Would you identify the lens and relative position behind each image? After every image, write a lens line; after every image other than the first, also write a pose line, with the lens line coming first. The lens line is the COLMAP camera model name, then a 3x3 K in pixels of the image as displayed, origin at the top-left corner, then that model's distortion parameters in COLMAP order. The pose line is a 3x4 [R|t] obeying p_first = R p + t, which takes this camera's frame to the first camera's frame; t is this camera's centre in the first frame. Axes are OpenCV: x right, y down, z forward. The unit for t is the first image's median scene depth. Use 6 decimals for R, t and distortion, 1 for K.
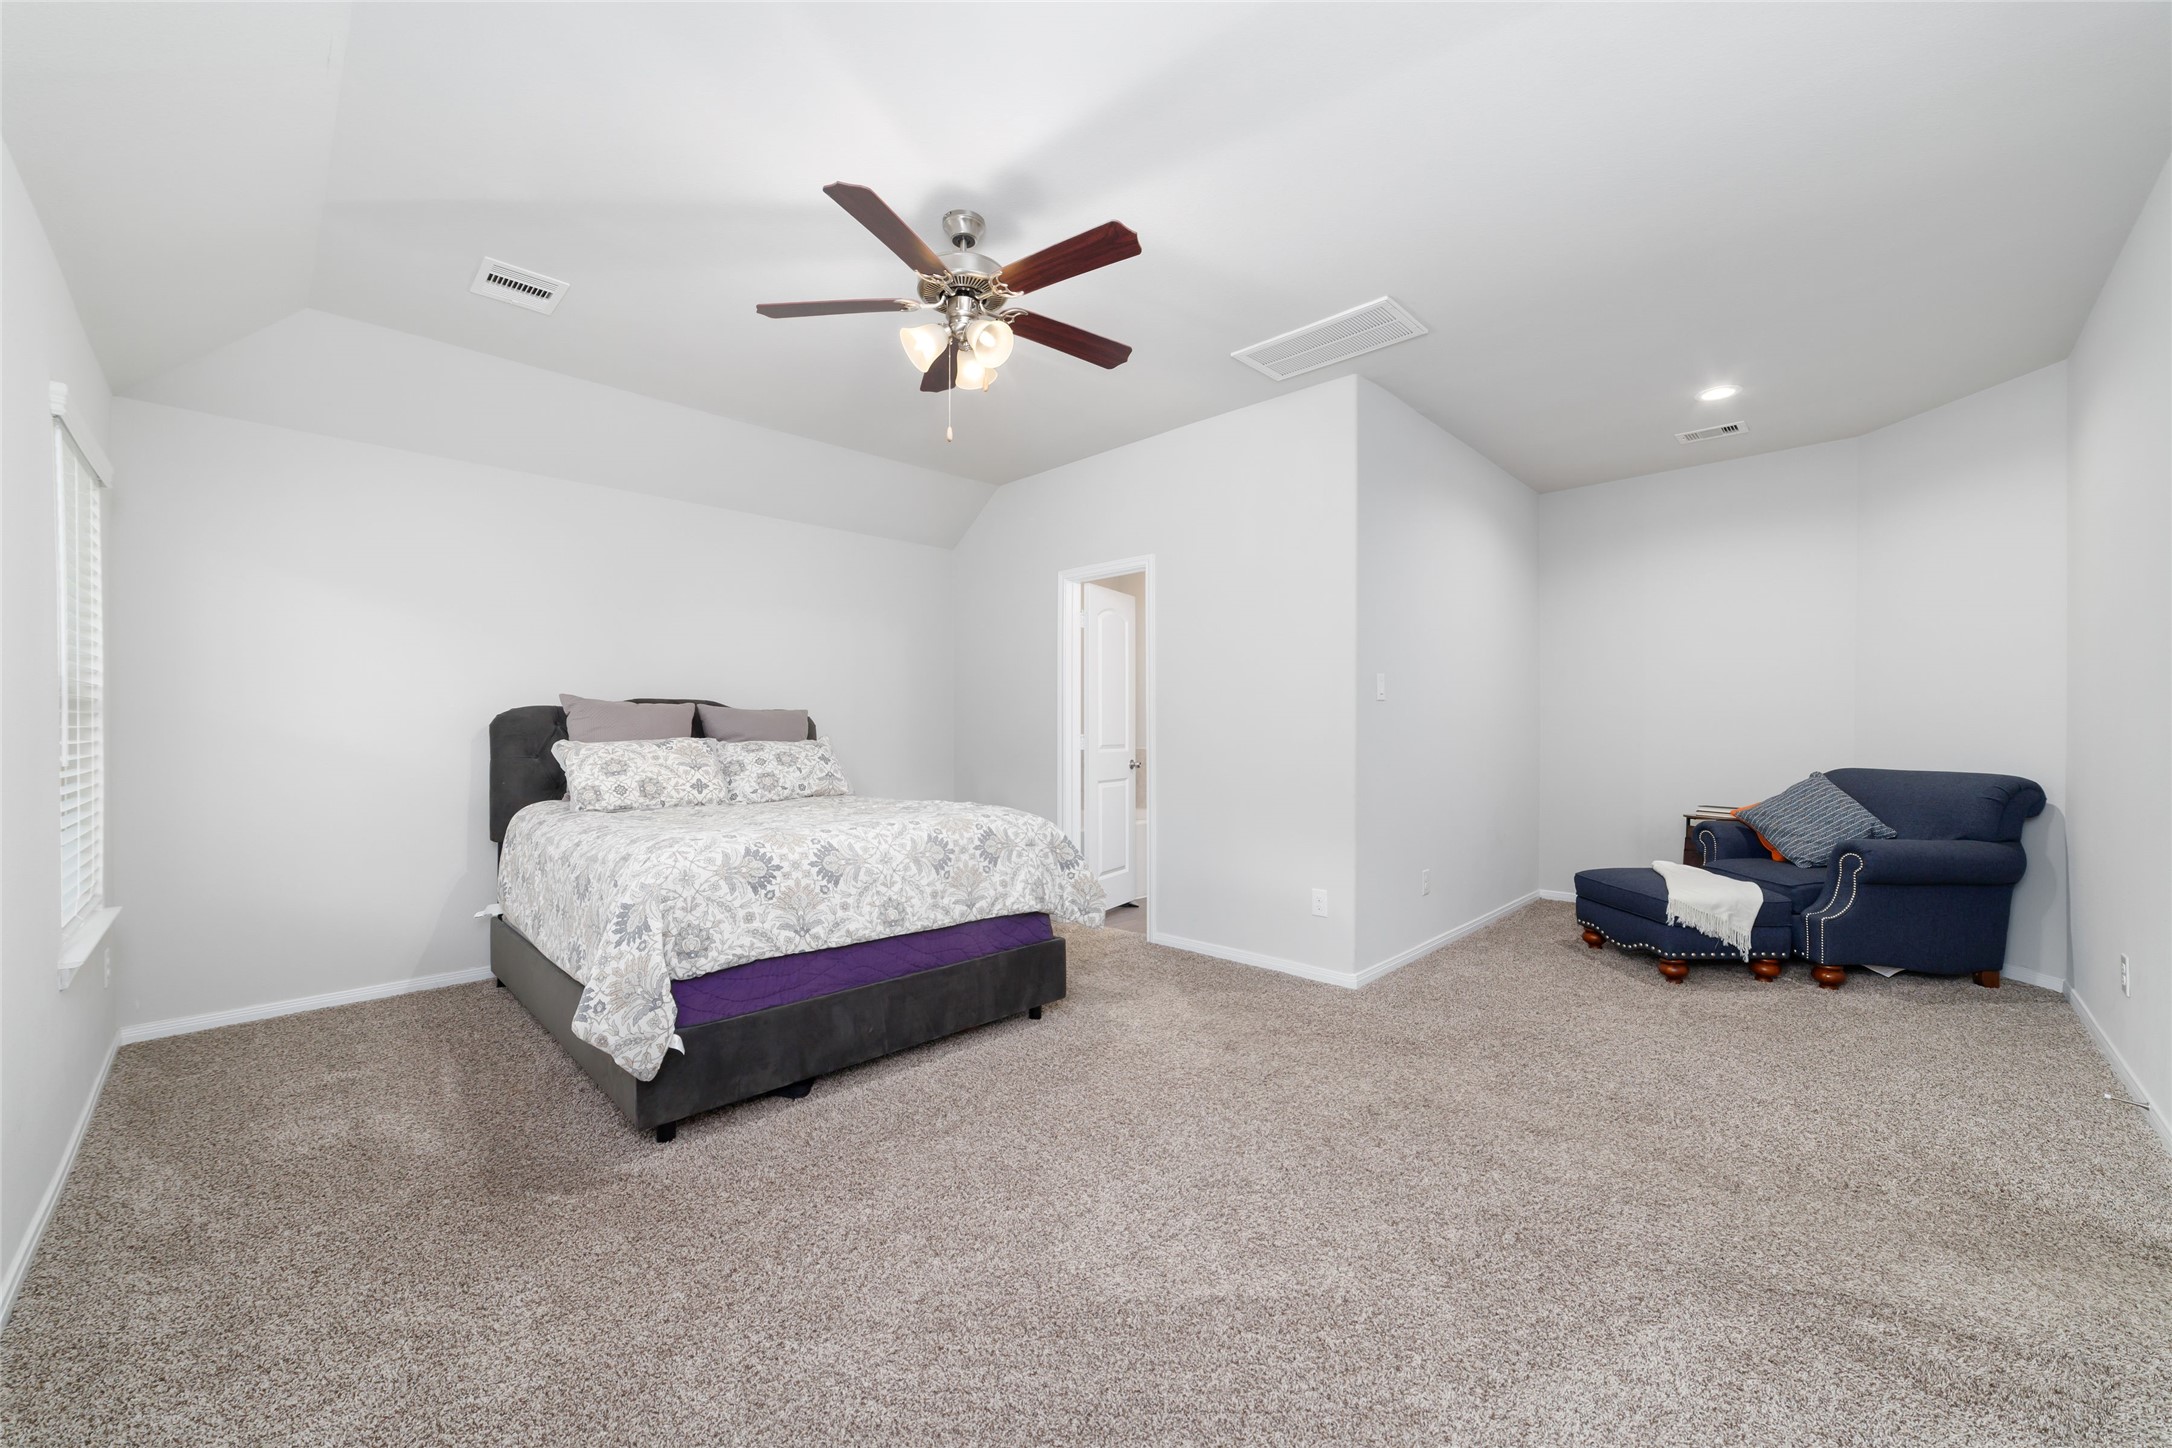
lens RADIAL K [[835.1, 0, 1079.7], [0, 835.1, 725.5], [0, 0, 1]] dist [-0.000234, 0.000104]
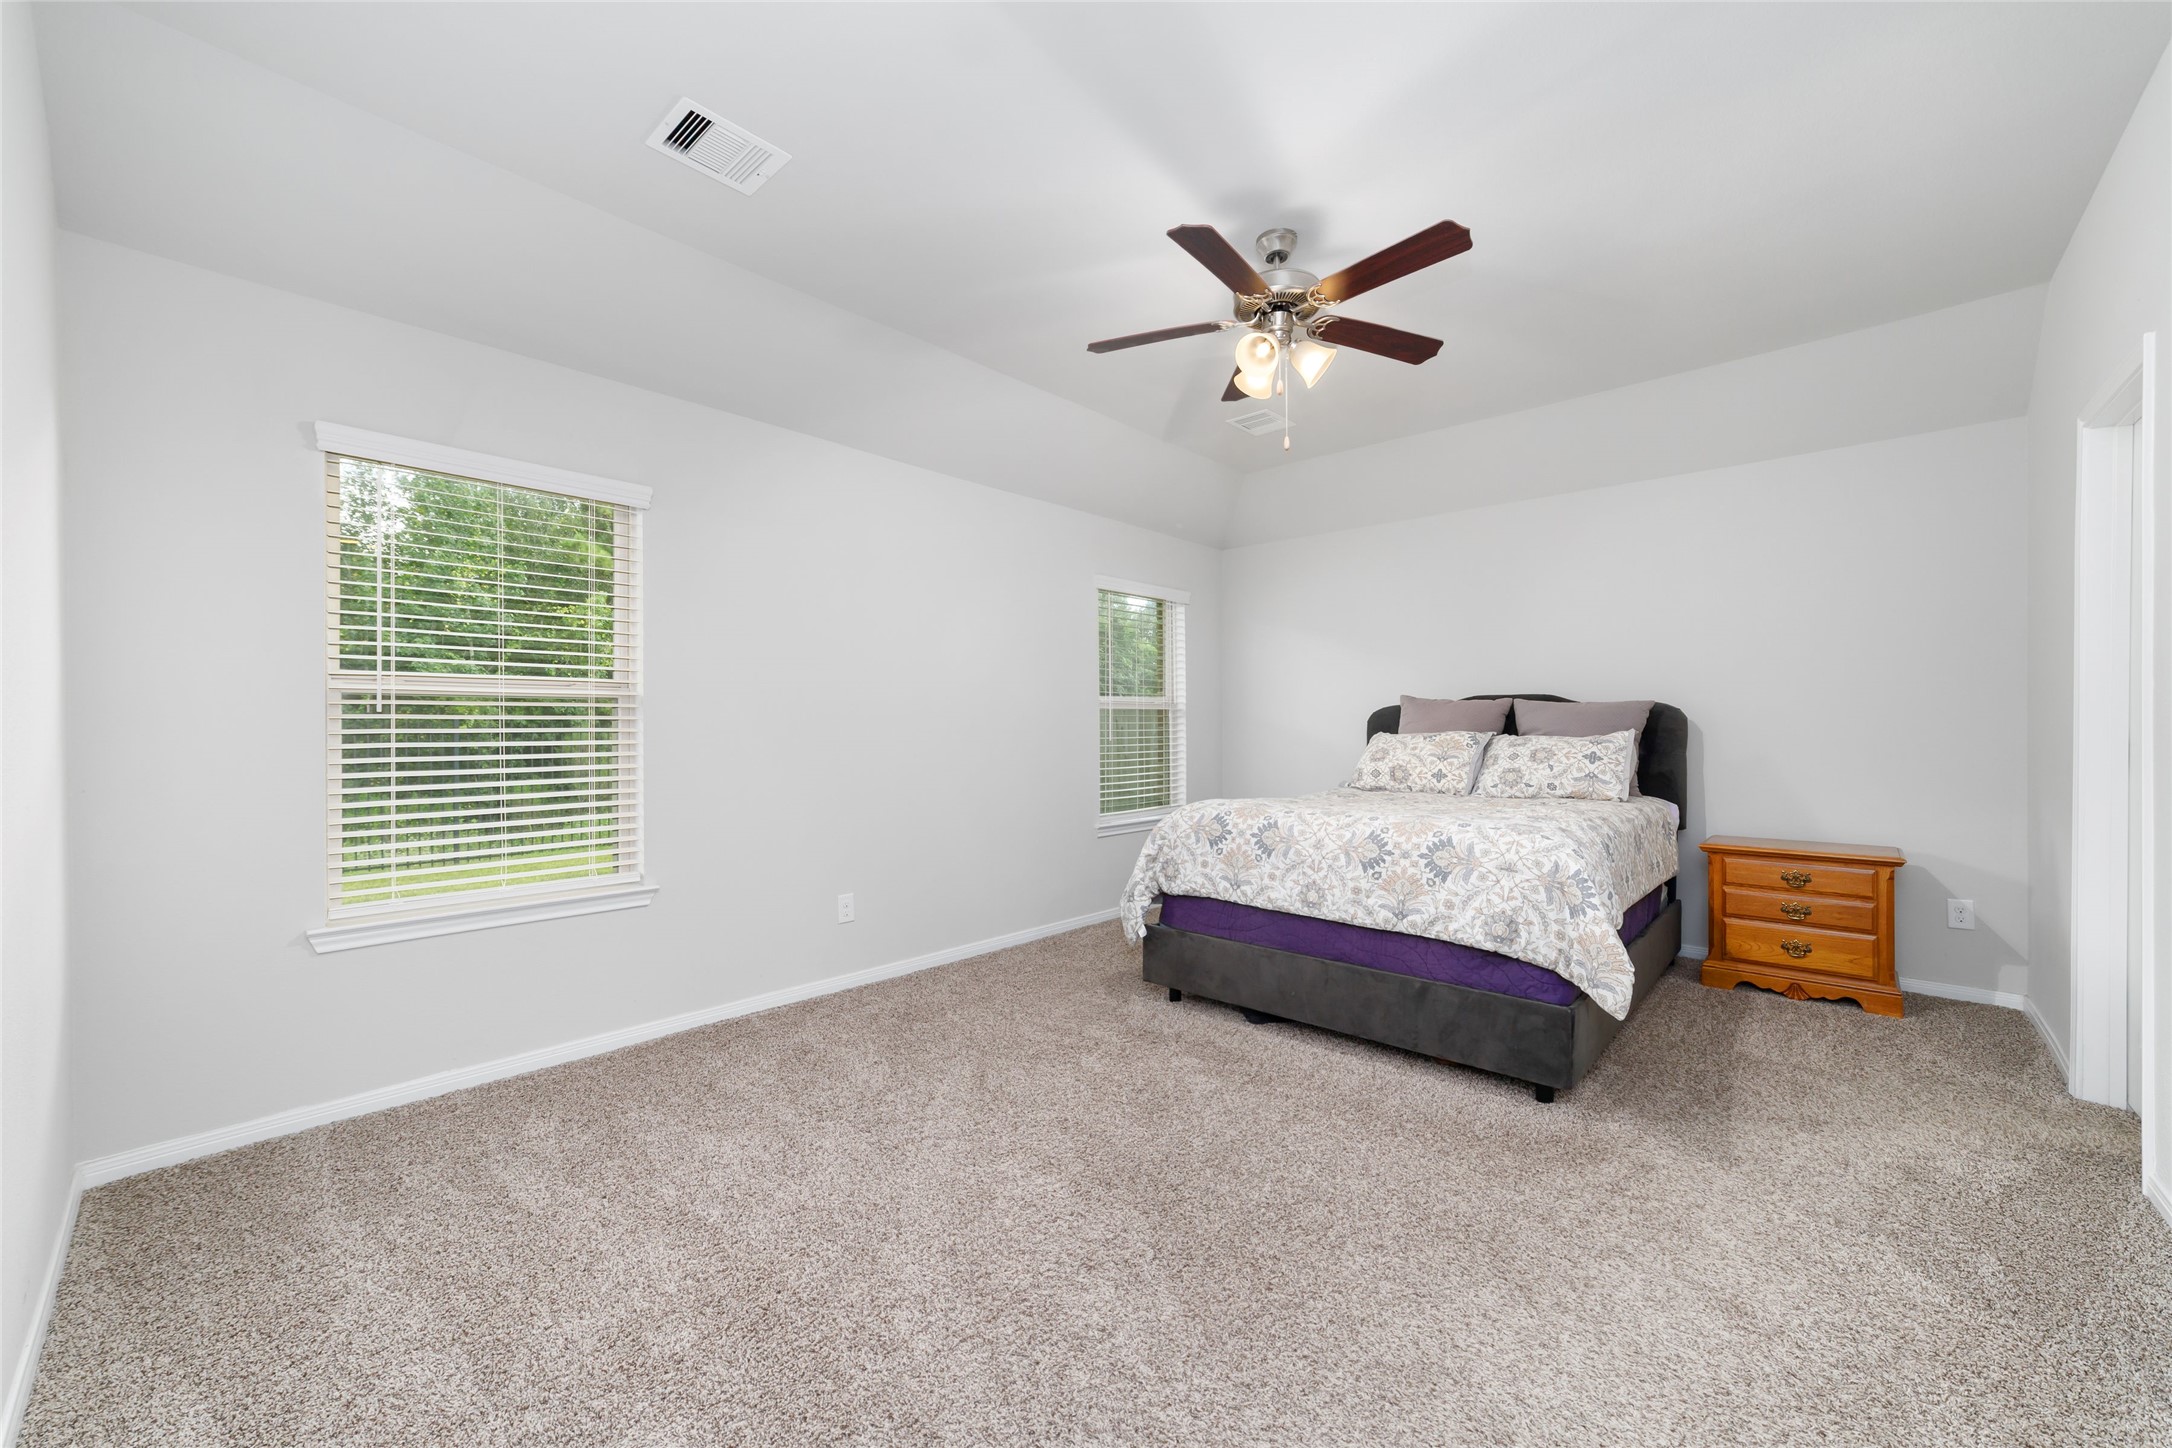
lens RADIAL K [[835.1, 0, 1079.7], [0, 835.1, 725.5], [0, 0, 1]] dist [-0.000234, 0.000104]
pose [[0.052095, 0.002311, -0.998639, 0.819214], [0.006687, 0.999974, 0.002663, 0.001204], [0.998620, -0.006817, 0.052079, 0.636476]]
